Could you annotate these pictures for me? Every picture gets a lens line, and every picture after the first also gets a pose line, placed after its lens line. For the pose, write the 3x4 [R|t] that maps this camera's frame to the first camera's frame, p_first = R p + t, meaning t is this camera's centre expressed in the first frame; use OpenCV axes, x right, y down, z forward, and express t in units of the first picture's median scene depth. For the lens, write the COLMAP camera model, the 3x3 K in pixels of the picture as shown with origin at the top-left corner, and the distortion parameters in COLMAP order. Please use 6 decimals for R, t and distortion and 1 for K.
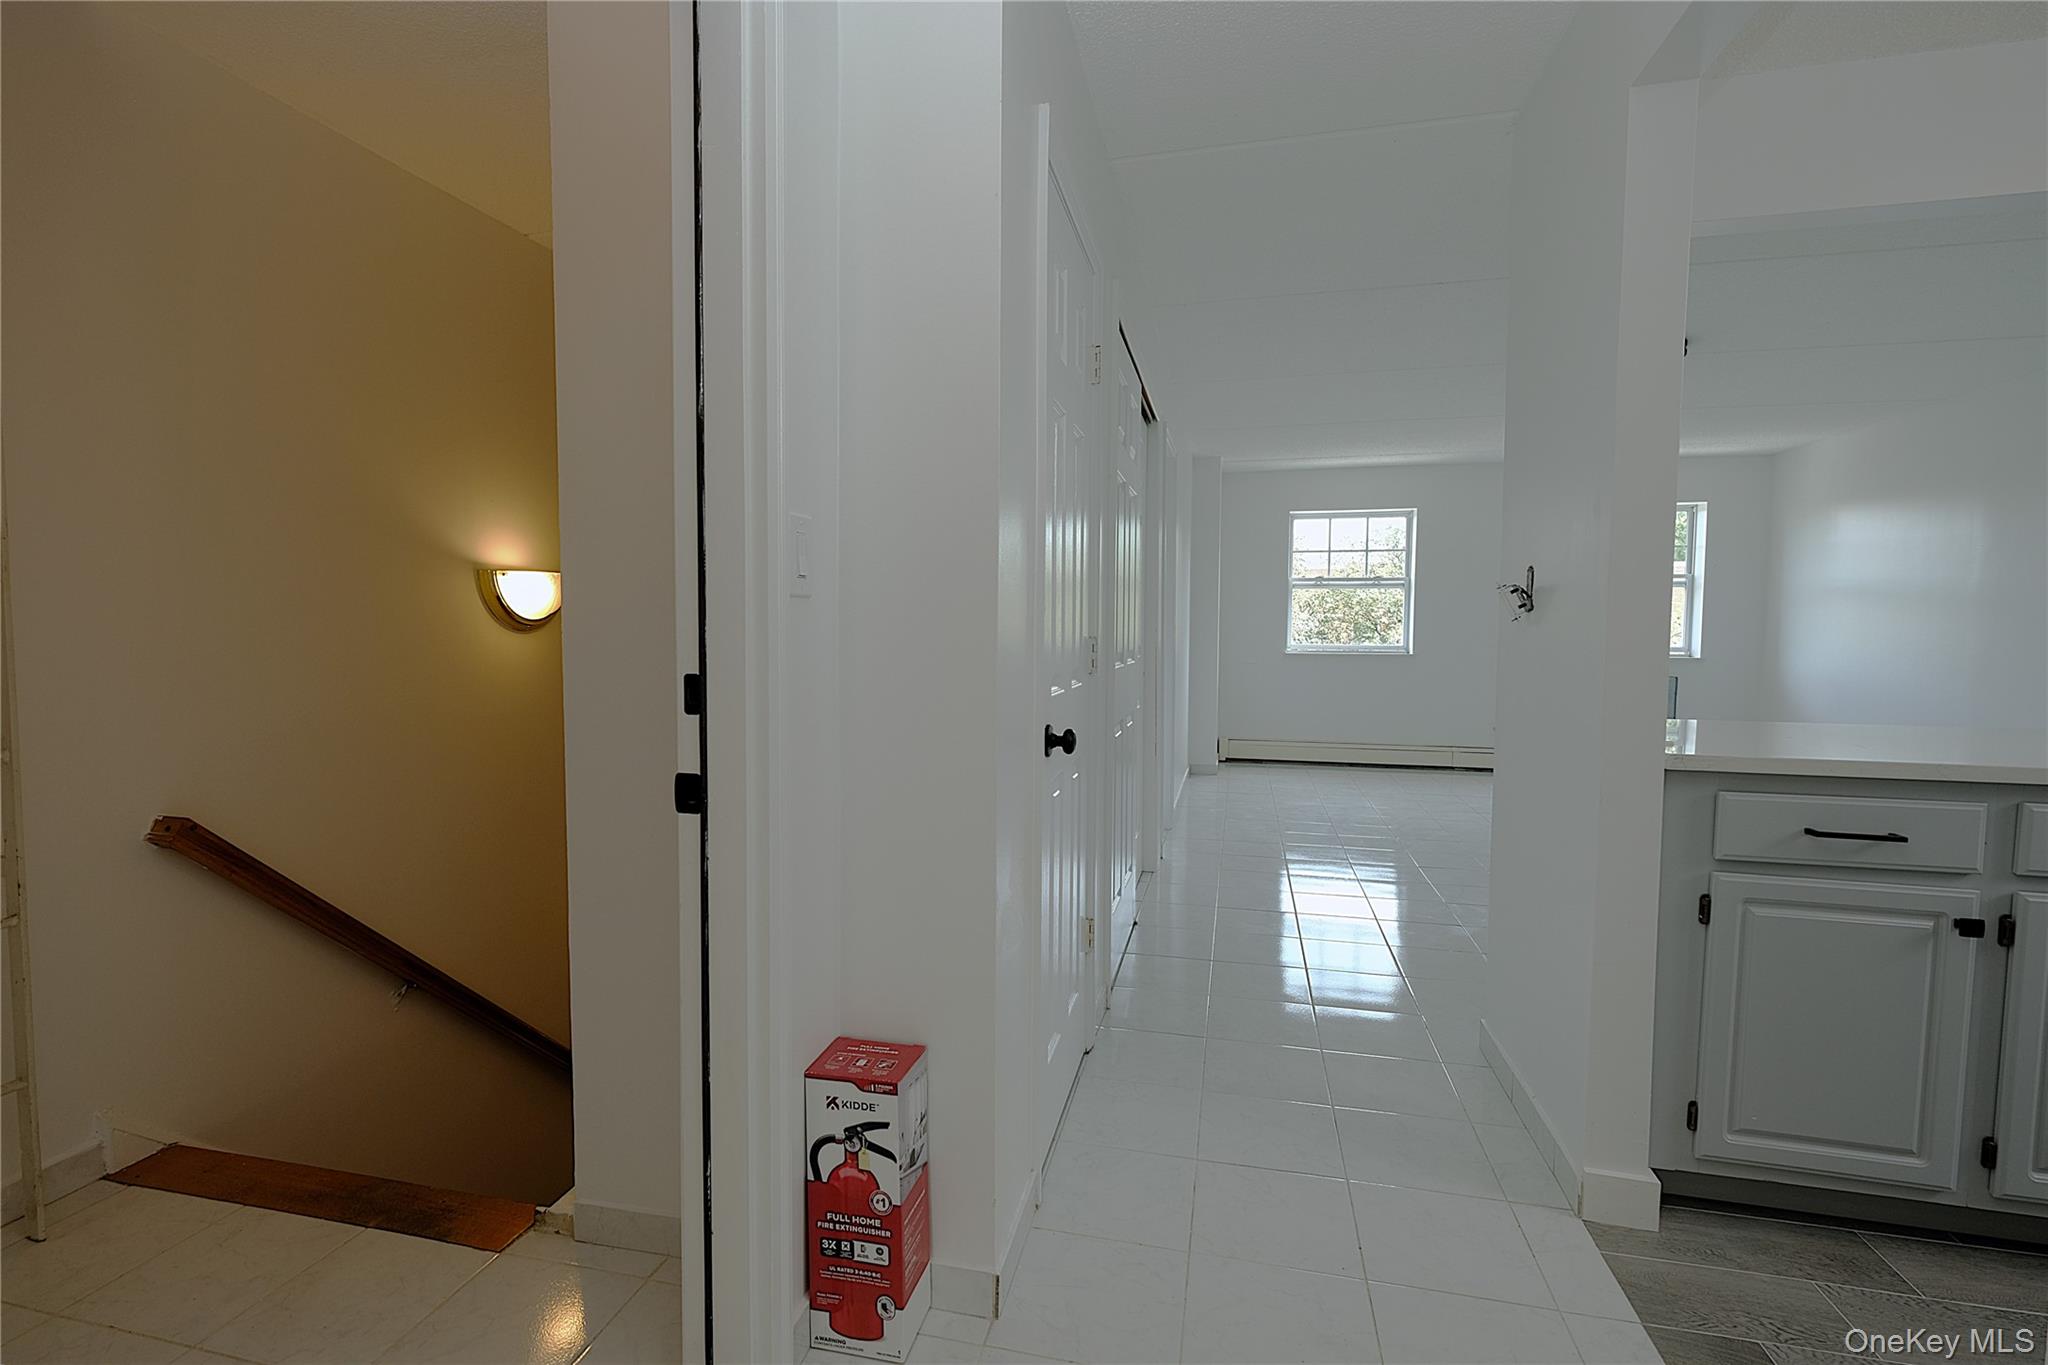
lens RADIAL K [[915.4, 0, 1024.0], [0, 915.4, 682.5], [0, 0, 1]] dist [0.001035, 0.000224]
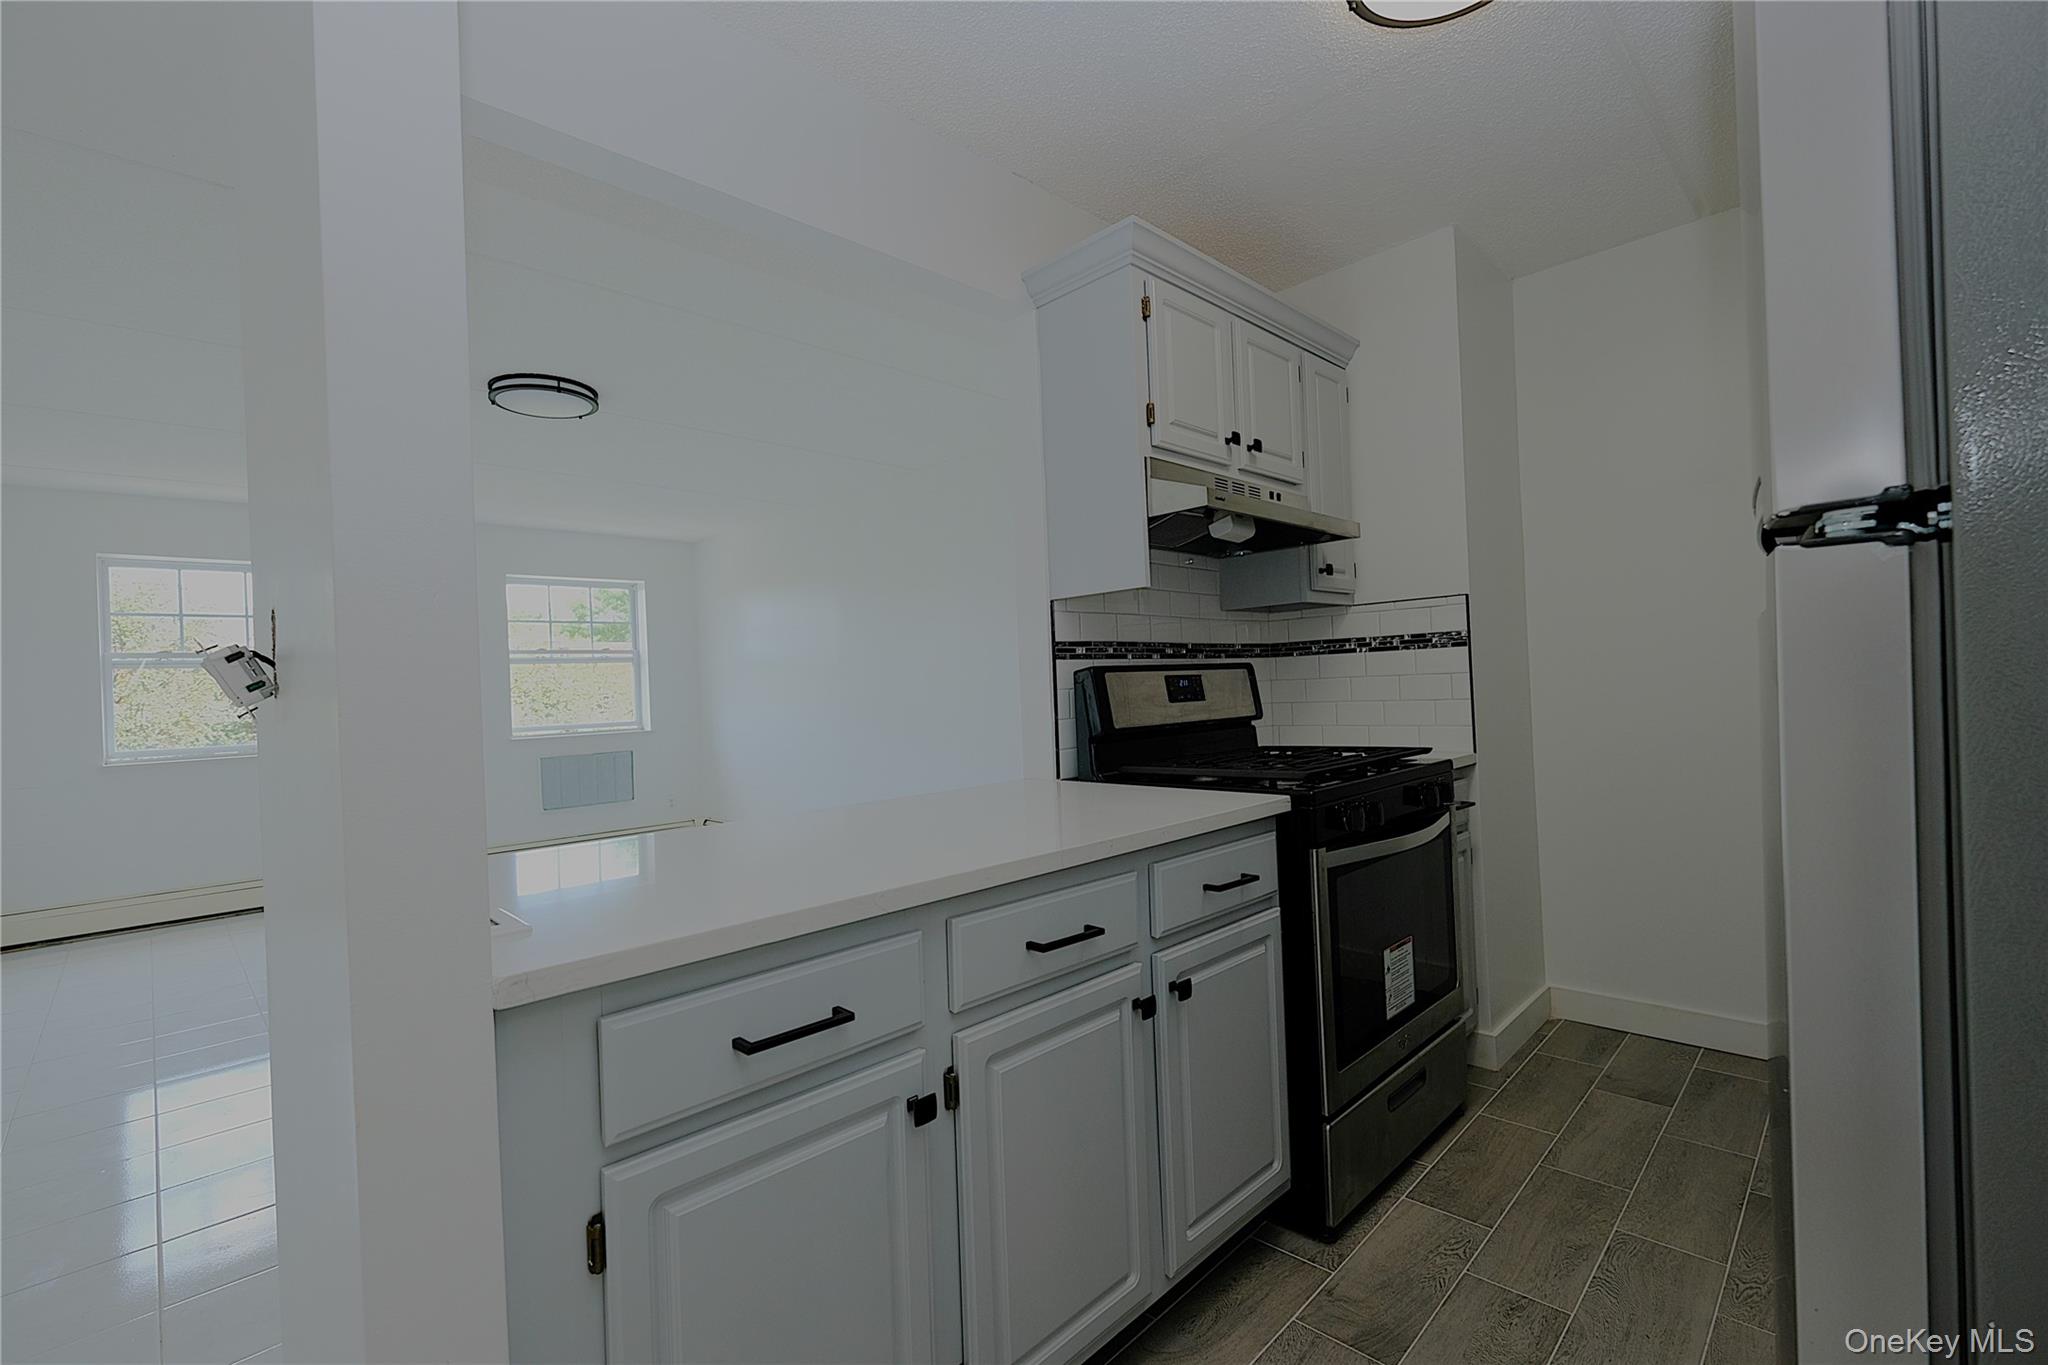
lens RADIAL K [[915.4, 0, 1024.0], [0, 915.4, 682.5], [0, 0, 1]] dist [0.001035, 0.000224]
pose [[0.528587, -0.024439, 0.848527, 0.428633], [0.096427, 0.994844, -0.031416, -0.036953], [-0.843385, 0.098427, 0.528218, 0.474630]]
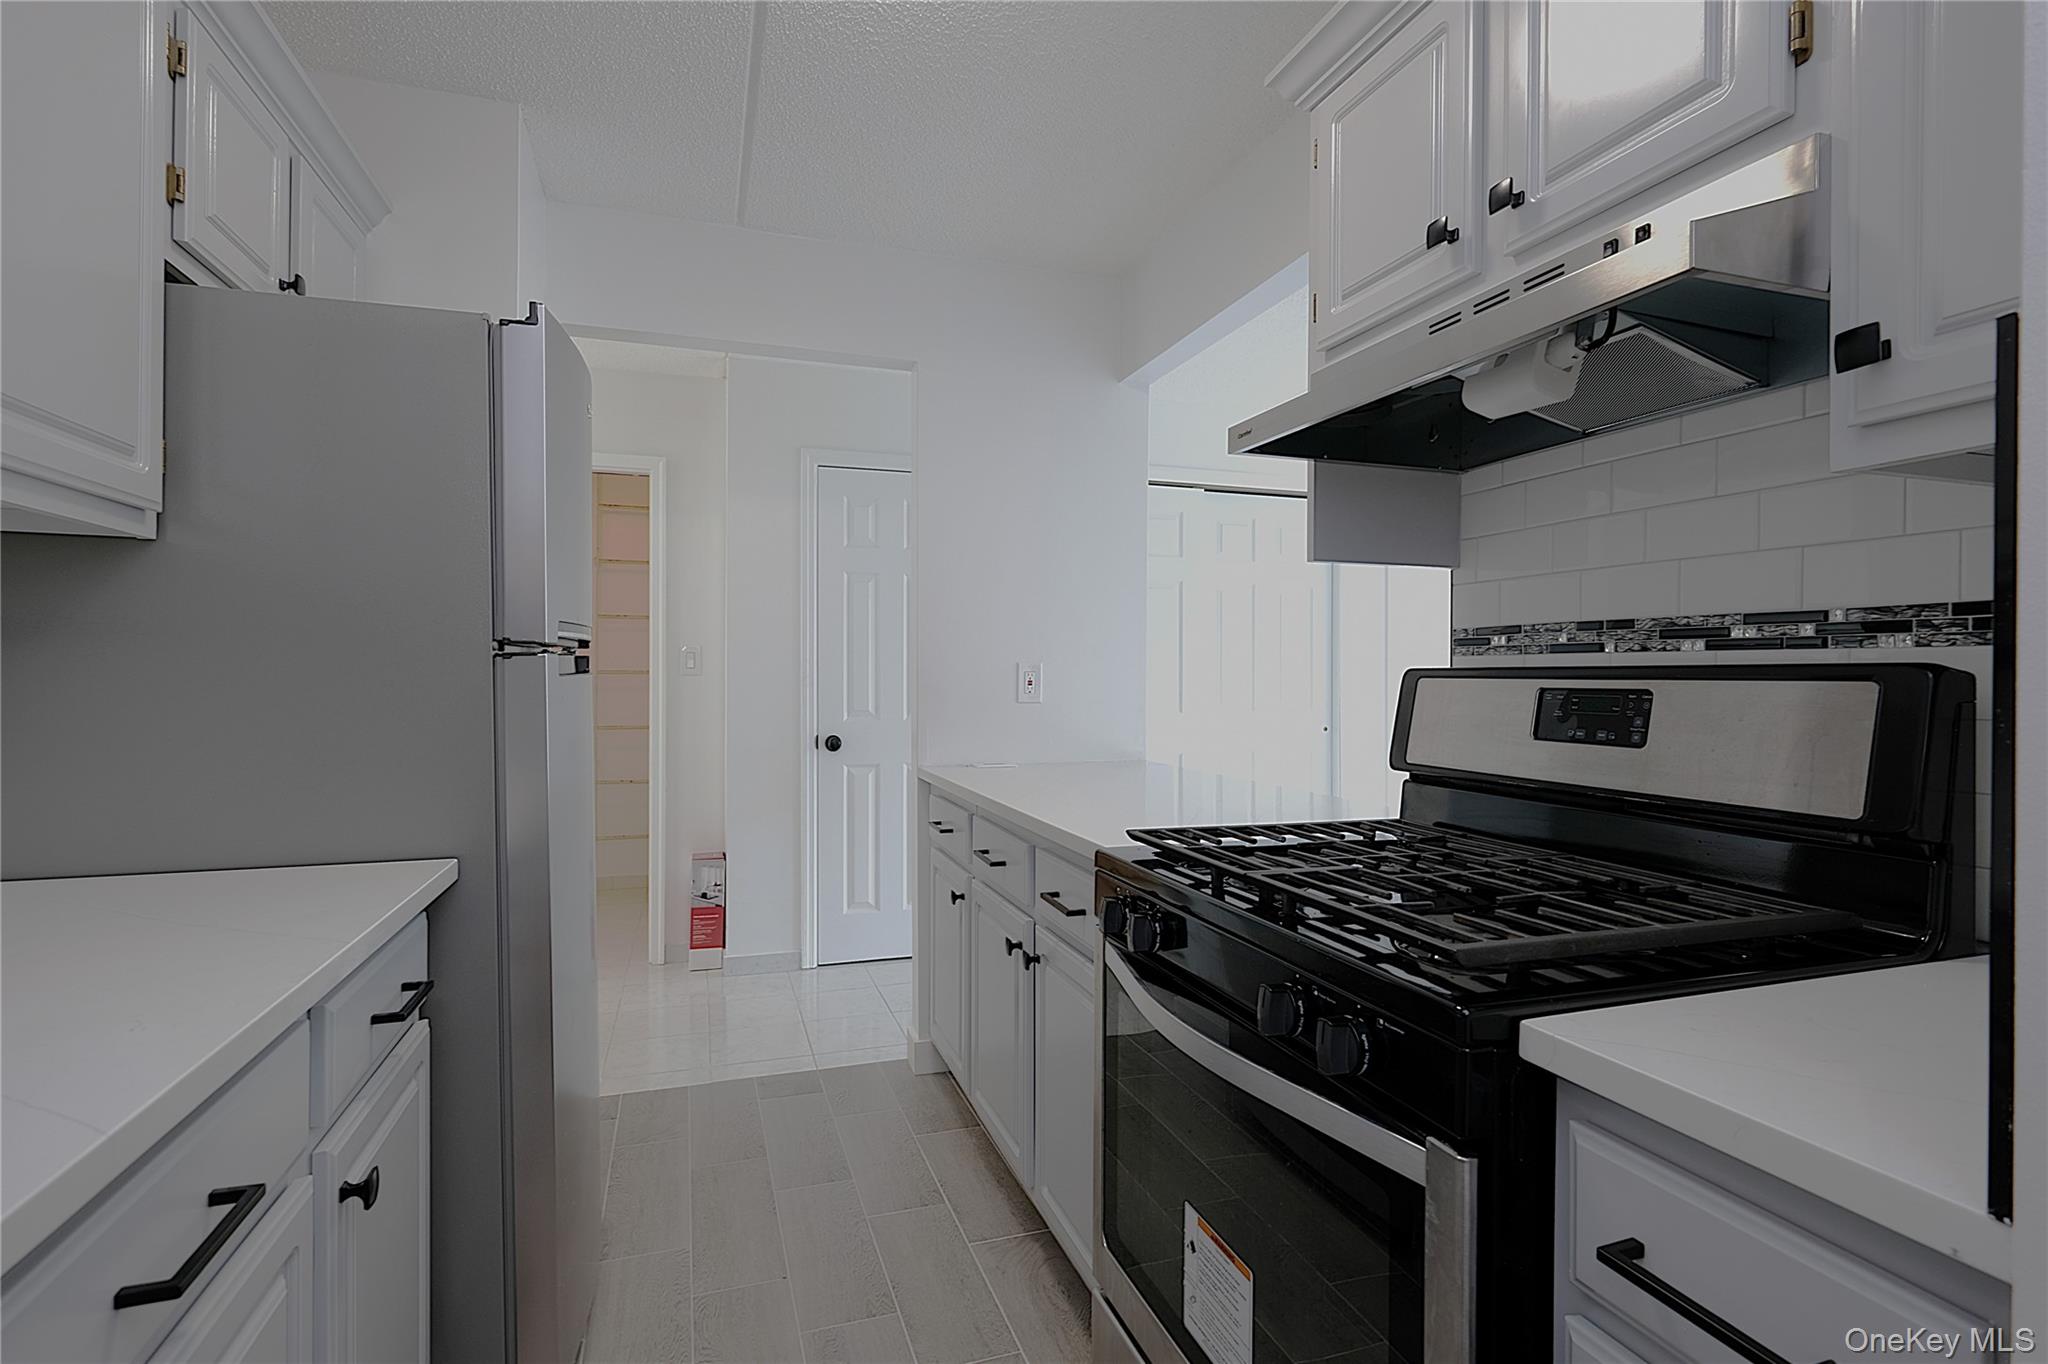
lens RADIAL K [[915.4, 0, 1024.0], [0, 915.4, 682.0], [0, 0, 1]] dist [0.001035, 0.000224]
pose [[0.532007, 0.002134, -0.846737, 2.241205], [-0.054796, 0.997987, -0.031914, -0.027160], [0.844965, 0.063377, 0.531053, 0.267089]]
